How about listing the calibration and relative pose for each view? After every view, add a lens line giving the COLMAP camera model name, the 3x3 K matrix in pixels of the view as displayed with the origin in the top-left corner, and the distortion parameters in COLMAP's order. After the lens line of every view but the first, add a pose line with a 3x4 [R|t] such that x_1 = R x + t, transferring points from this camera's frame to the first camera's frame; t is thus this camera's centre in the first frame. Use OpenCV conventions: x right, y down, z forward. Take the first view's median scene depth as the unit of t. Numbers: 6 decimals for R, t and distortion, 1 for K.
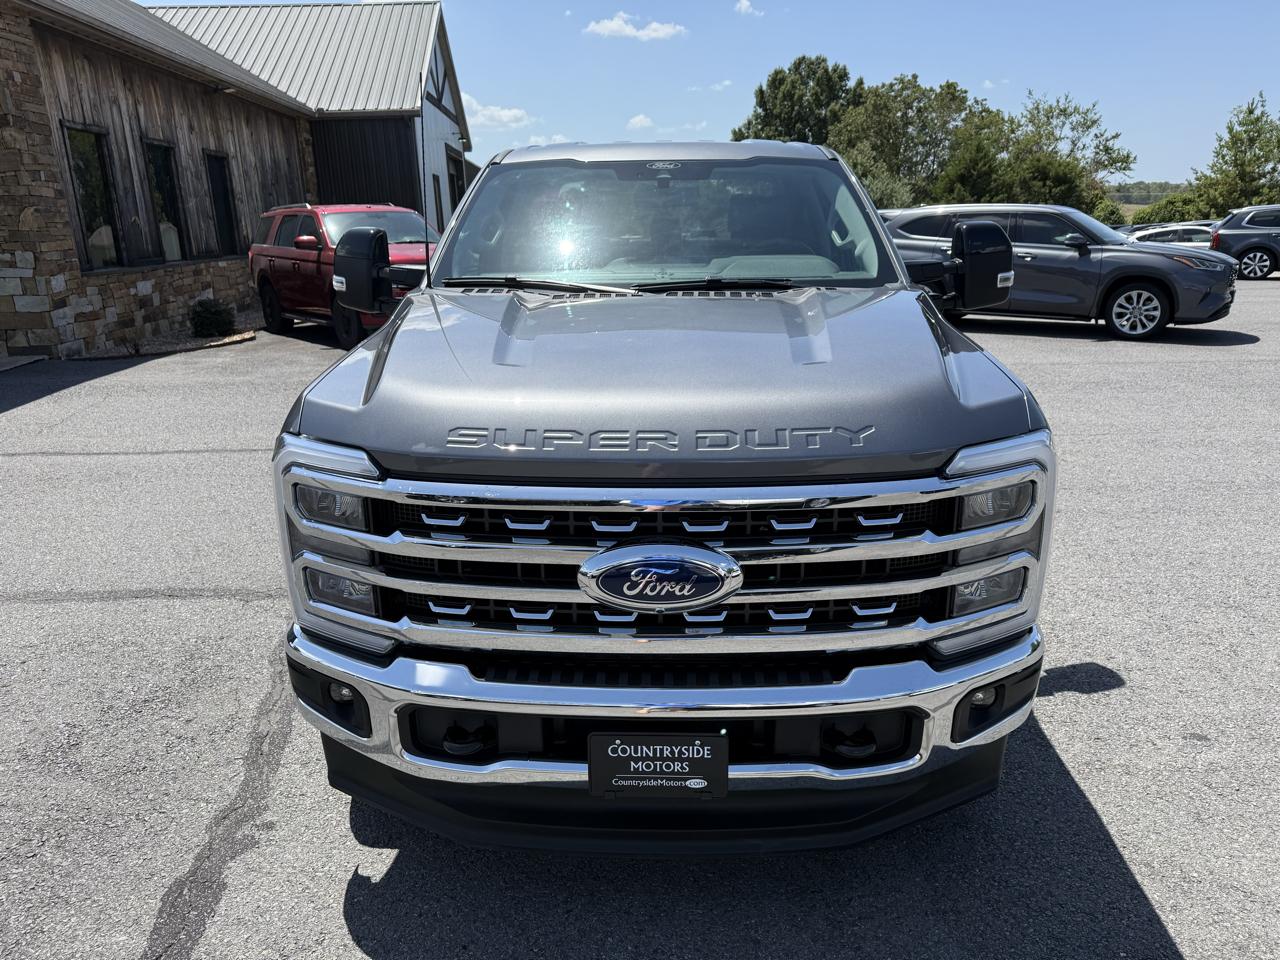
lens RADIAL K [[924.0, 0, 642.6], [0, 924.0, 489.0], [0, 0, 1]] dist [-0.009624, 0.004869]
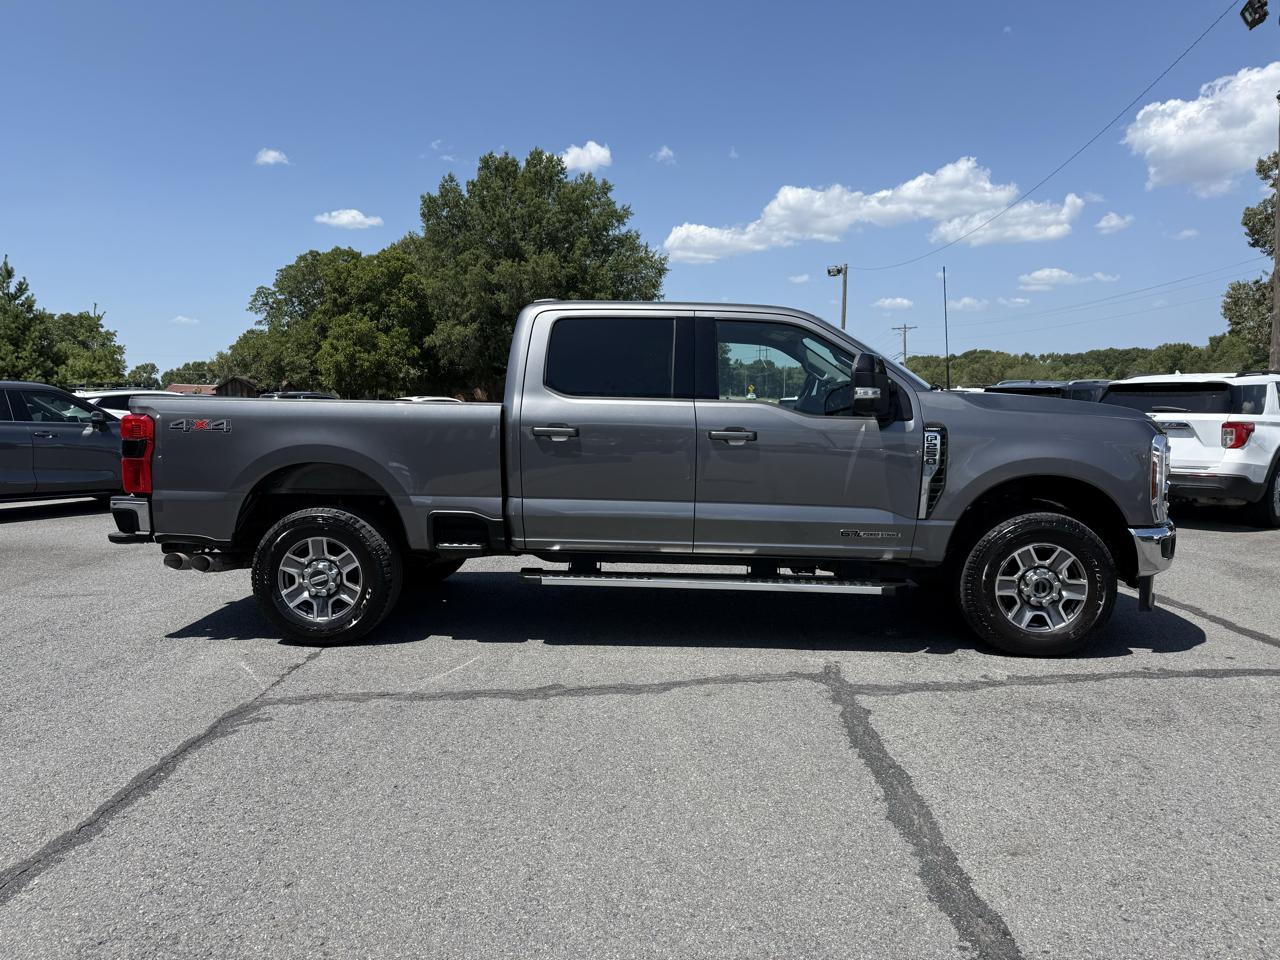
lens RADIAL K [[927.4, 0, 639.1], [0, 927.4, 496.1], [0, 0, 1]] dist [0.000598, -0.003342]
pose [[0.017943, -0.090478, 0.995737, -0.528389], [0.295620, 0.951852, 0.081164, -0.094973], [-0.955137, 0.292903, 0.043827, 0.425443]]
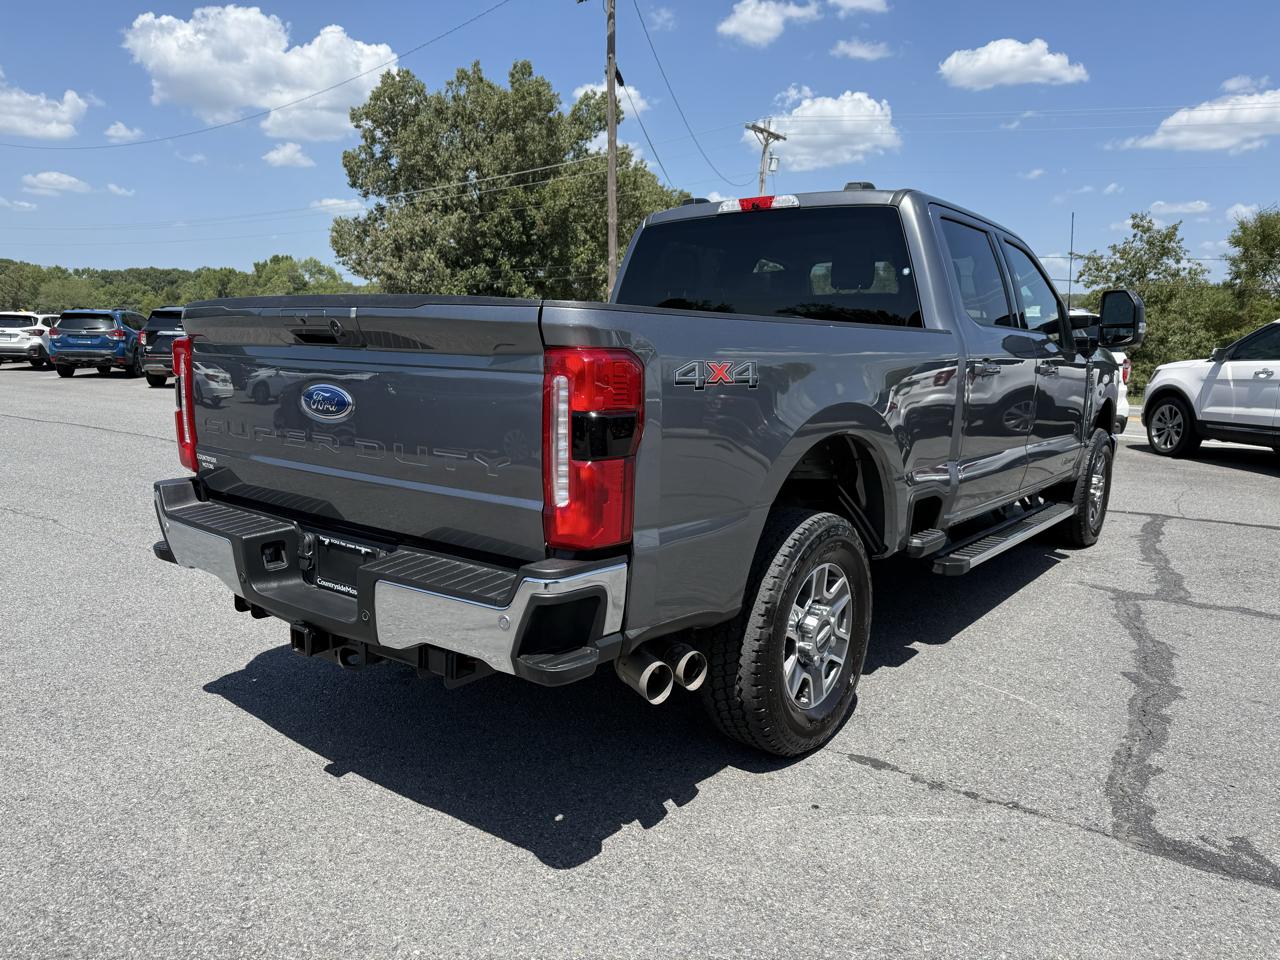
lens RADIAL K [[927.4, 0, 639.1], [0, 927.4, 496.1], [0, 0, 1]] dist [0.000598, -0.003342]
pose [[-0.818615, -0.105456, 0.564578, -0.134764], [0.158446, 0.903387, 0.398480, -0.232188], [-0.552055, 0.415657, -0.722817, 0.864803]]
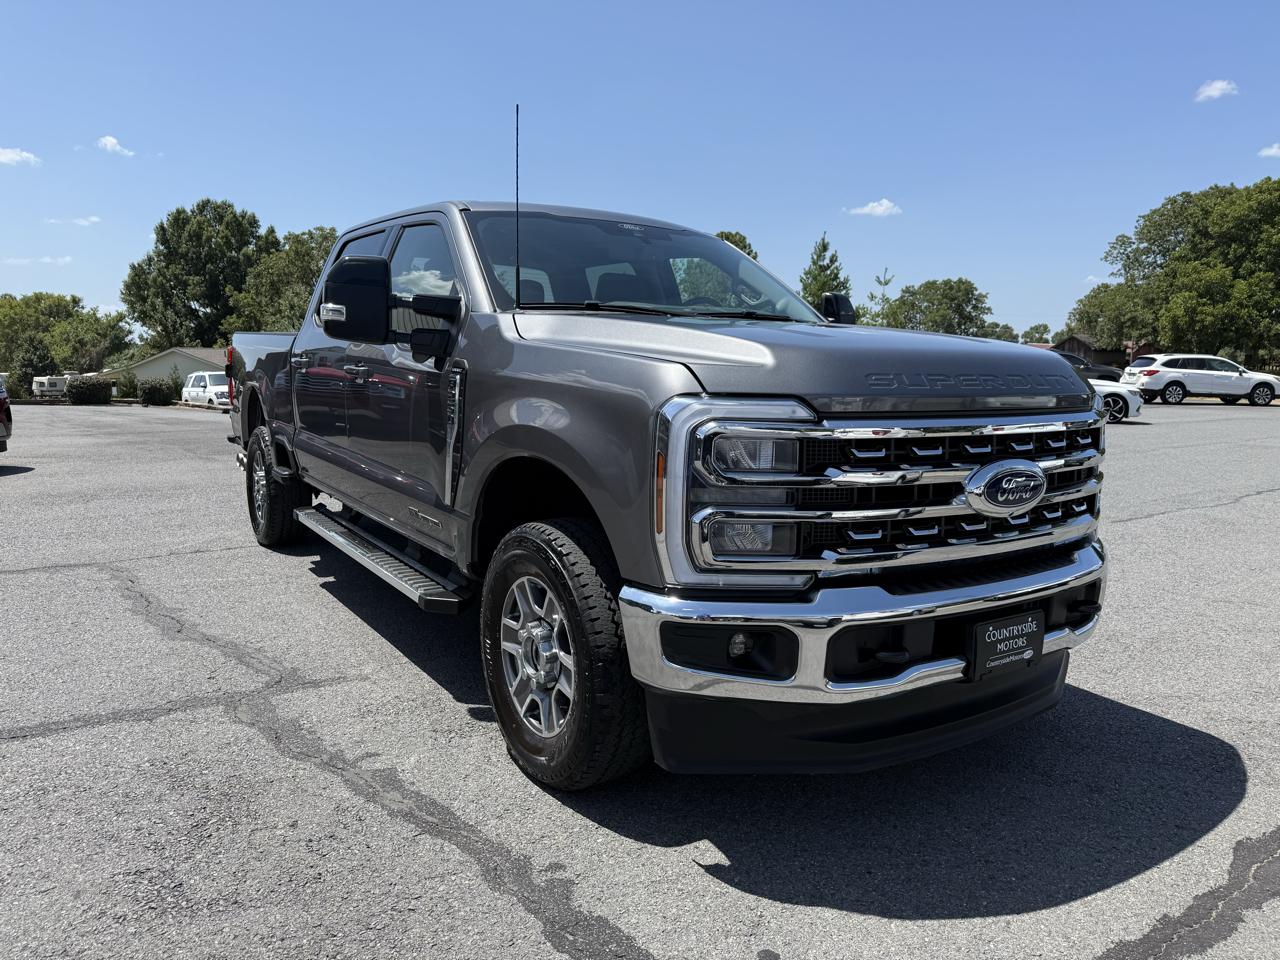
lens RADIAL K [[909.8, 0, 615.3], [0, 909.8, 486.7], [0, 0, 1]] dist [0.014223, -0.003132]
pose [[0.819249, -0.058188, 0.570479, -0.200939], [0.146003, 0.983218, -0.109384, 0.027014], [-0.554540, 0.172904, 0.813996, 0.047482]]
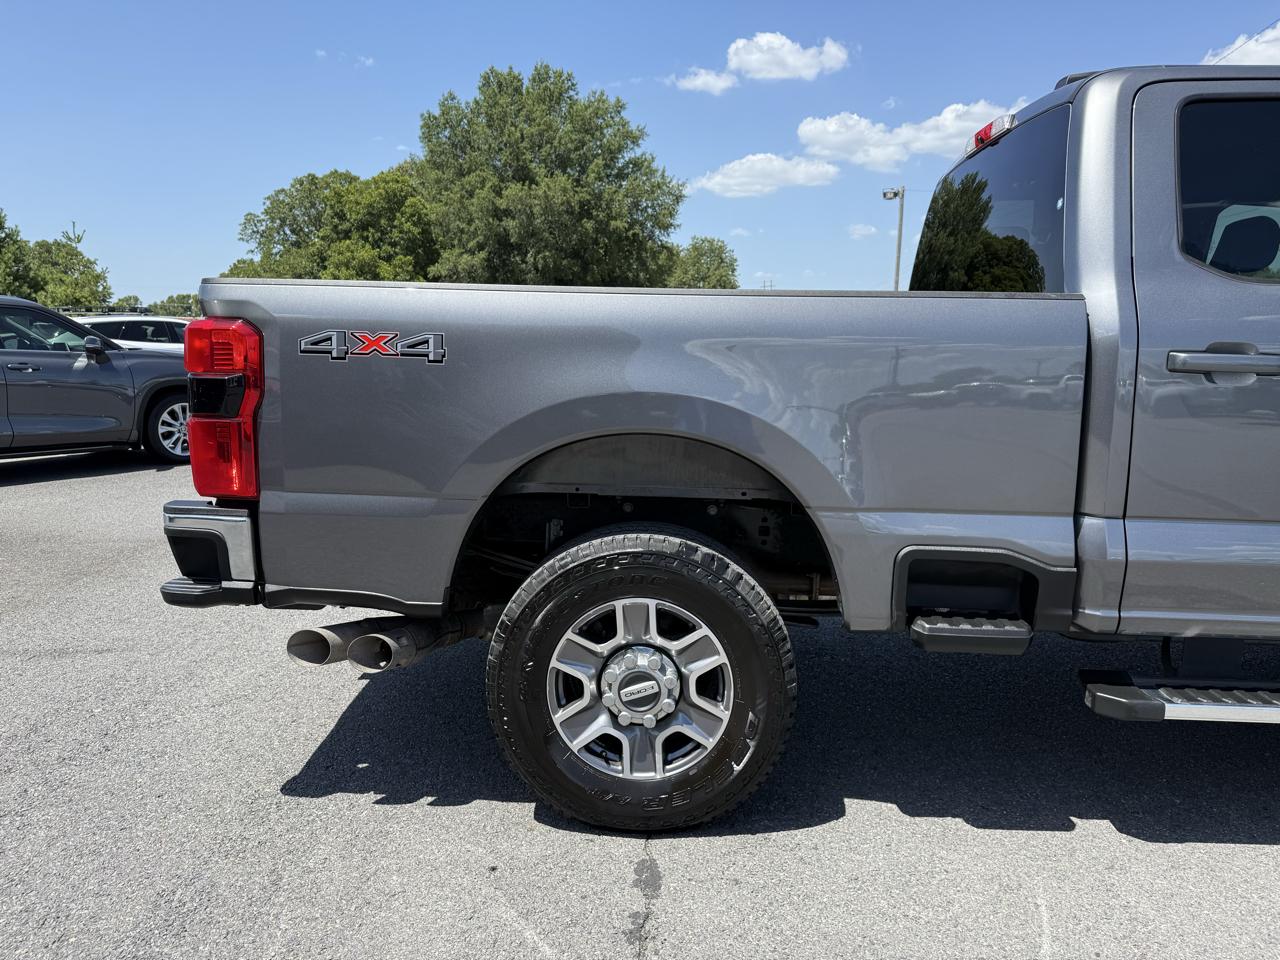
lens RADIAL K [[924.0, 0, 642.6], [0, 924.0, 489.0], [0, 0, 1]] dist [-0.009624, 0.004869]
pose [[0.000288, -0.149682, 0.988734, -0.240490], [0.289506, 0.946405, 0.143190, -0.143116], [-0.957176, 0.286203, 0.043606, 0.607928]]
